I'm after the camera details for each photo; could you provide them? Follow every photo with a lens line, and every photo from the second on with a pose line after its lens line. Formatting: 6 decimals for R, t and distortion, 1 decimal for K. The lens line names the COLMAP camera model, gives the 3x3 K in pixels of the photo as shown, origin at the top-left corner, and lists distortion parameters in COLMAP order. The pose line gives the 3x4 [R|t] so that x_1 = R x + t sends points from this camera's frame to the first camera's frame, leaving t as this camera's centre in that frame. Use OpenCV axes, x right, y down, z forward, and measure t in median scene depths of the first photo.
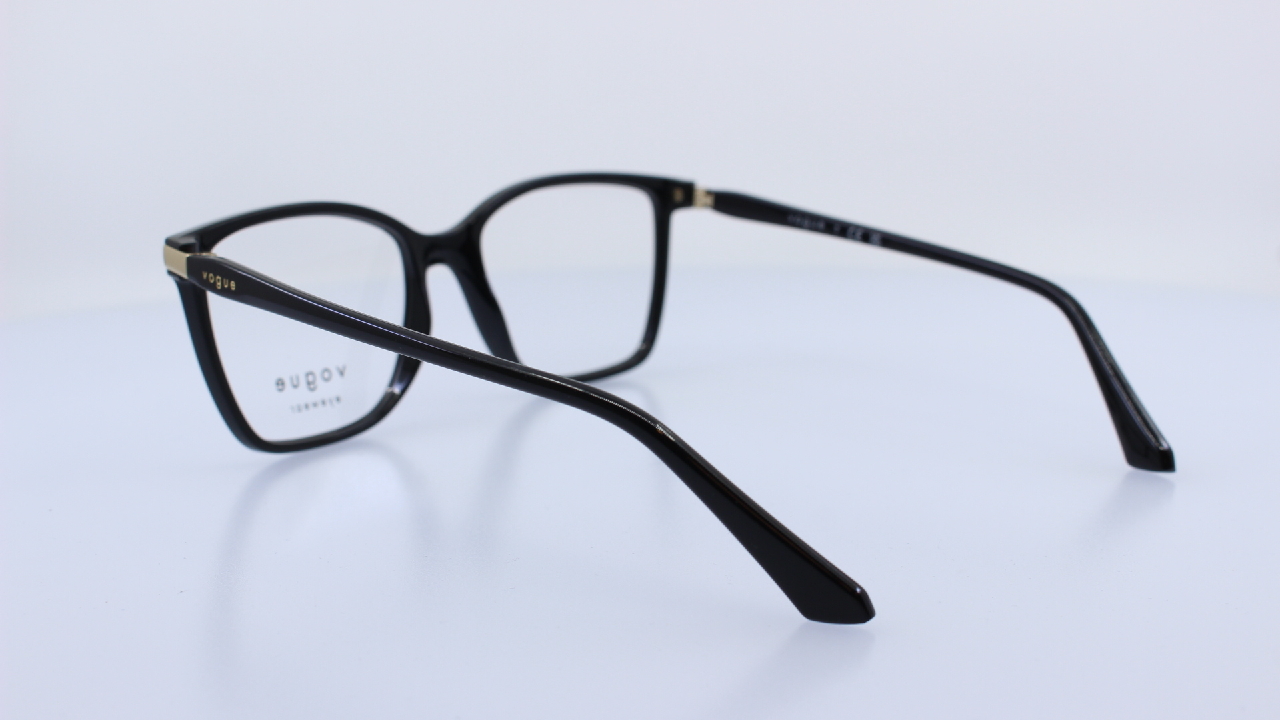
lens RADIAL K [[1646.4, 0, 640.0], [0, 1646.4, 360.0], [0, 0, 1]] dist [-0.154644, 0.001811]
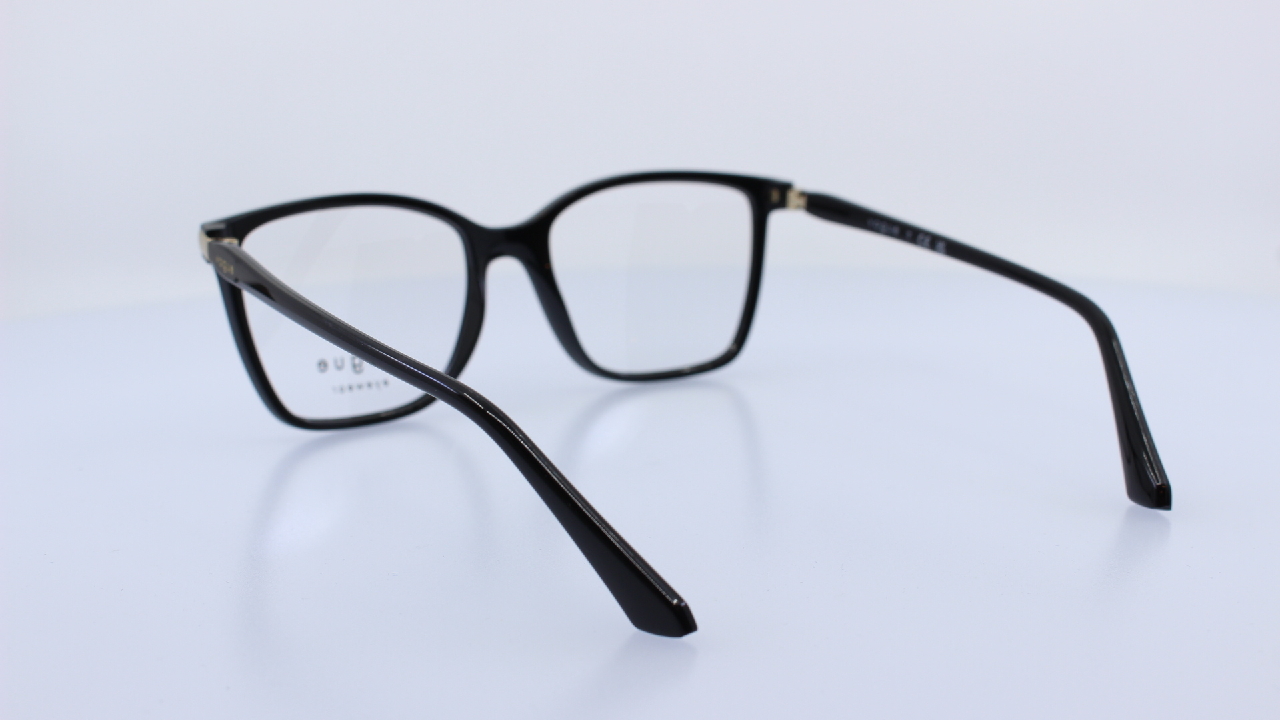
lens RADIAL K [[1646.4, 0, 640.0], [0, 1646.4, 360.0], [0, 0, 1]] dist [-0.154644, 0.001811]
pose [[0.966600, 0.050267, -0.251313, 0.232577], [-0.049209, 0.998733, 0.010499, -0.009366], [0.251522, 0.002219, 0.967849, 0.028576]]
